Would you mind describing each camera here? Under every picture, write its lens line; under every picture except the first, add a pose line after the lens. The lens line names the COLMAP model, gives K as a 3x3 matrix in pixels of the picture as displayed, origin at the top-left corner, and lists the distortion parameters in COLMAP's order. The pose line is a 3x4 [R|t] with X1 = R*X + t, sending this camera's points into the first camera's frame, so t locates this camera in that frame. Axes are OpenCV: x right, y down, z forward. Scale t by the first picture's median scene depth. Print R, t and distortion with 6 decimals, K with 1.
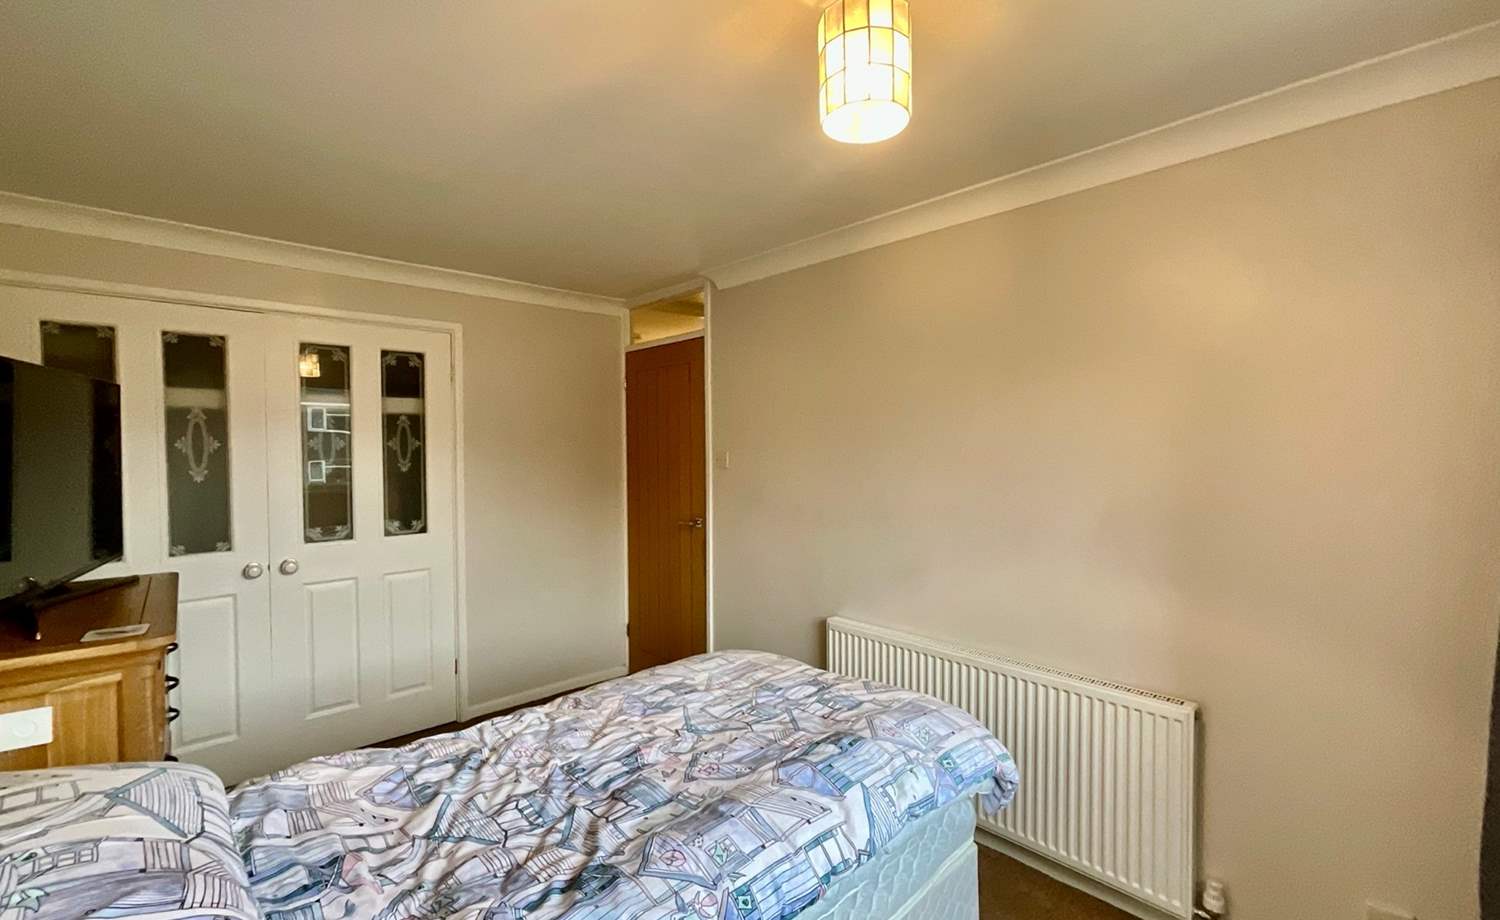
lens RADIAL K [[609.0, 0, 750.3], [0, 609.0, 459.3], [0, 0, 1]] dist [0.002896, -0.001252]
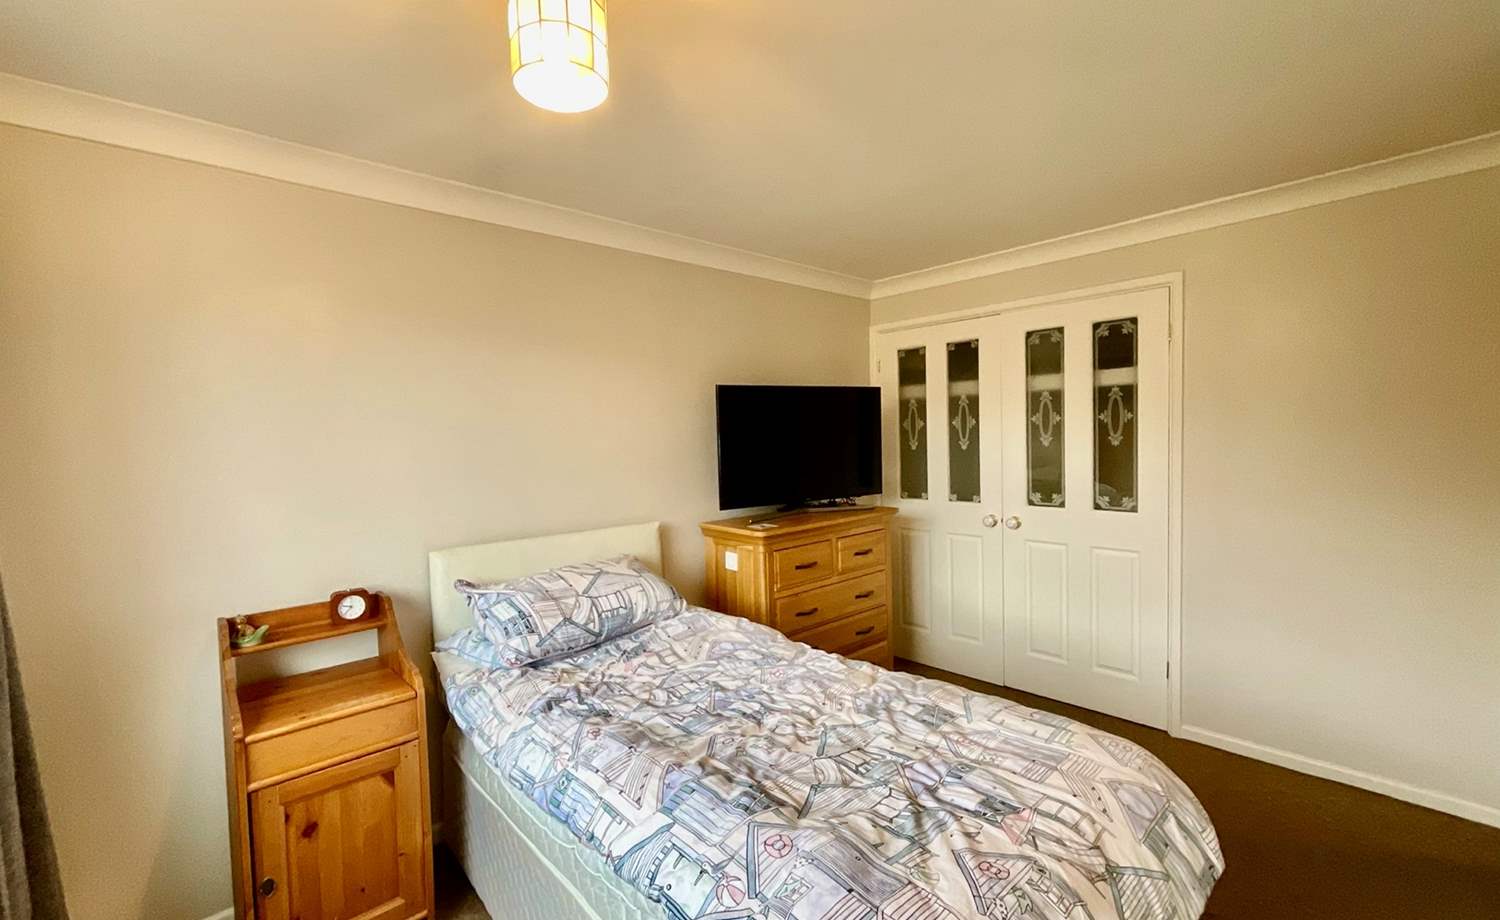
lens RADIAL K [[609.0, 0, 755.5], [0, 609.0, 455.3], [0, 0, 1]] dist [0.002896, -0.001252]
pose [[0.044579, 0.038584, -0.998260, 0.517498], [0.005053, 0.999232, 0.038847, -0.006738], [0.998993, -0.006776, 0.044350, 0.550483]]
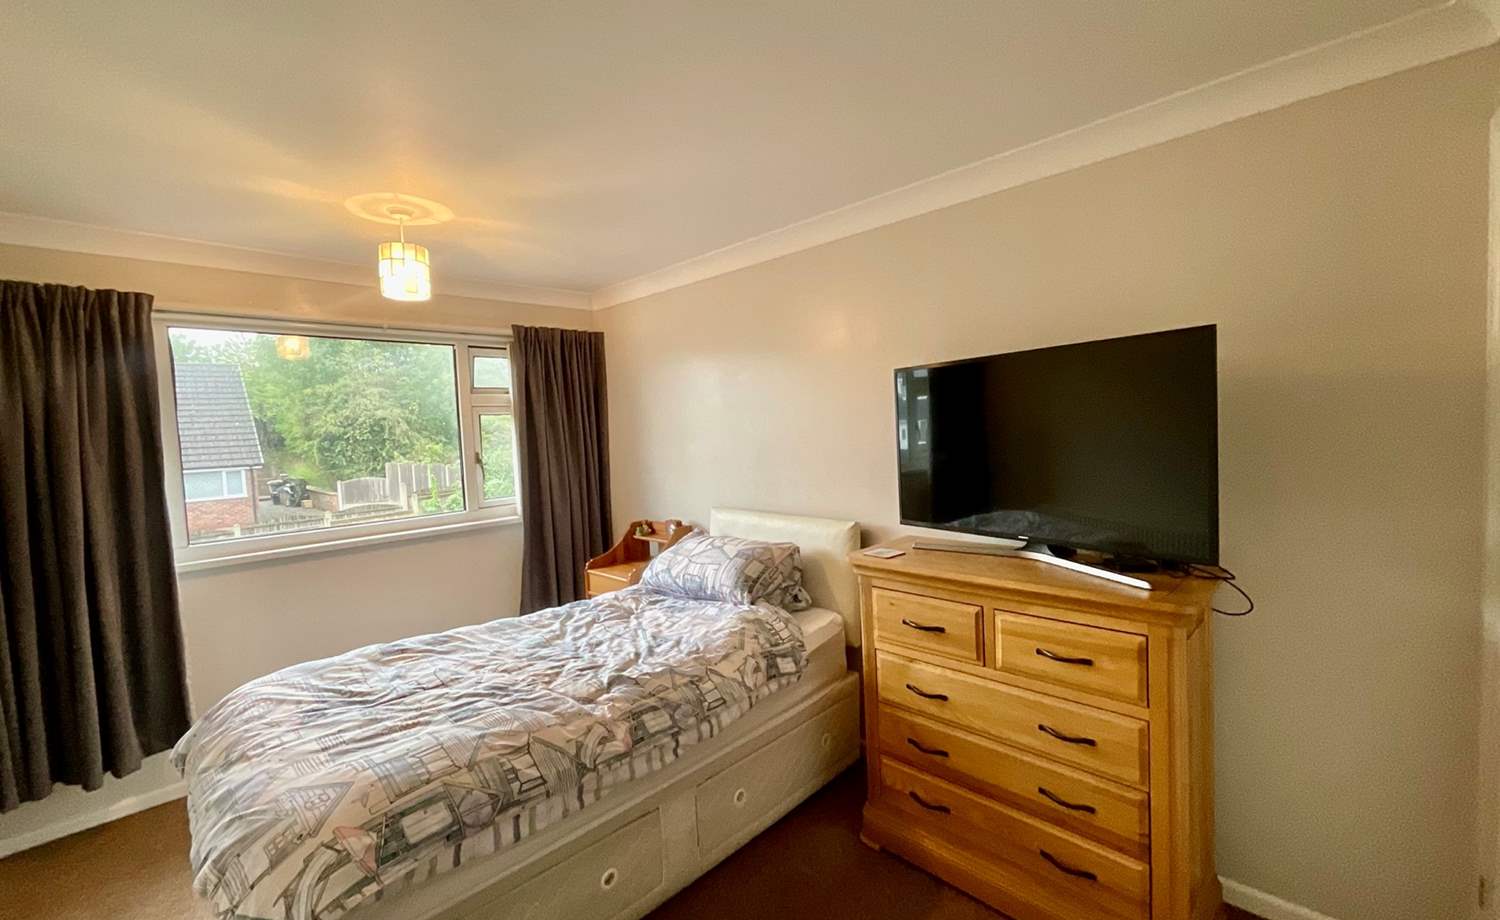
lens RADIAL K [[609.0, 0, 756.4], [0, 609.0, 460.2], [0, 0, 1]] dist [0.002896, -0.001252]
pose [[-0.990871, 0.053583, -0.123708, -0.361301], [0.043622, 0.995688, 0.081873, -0.042606], [0.127561, 0.075729, -0.988935, 1.479279]]
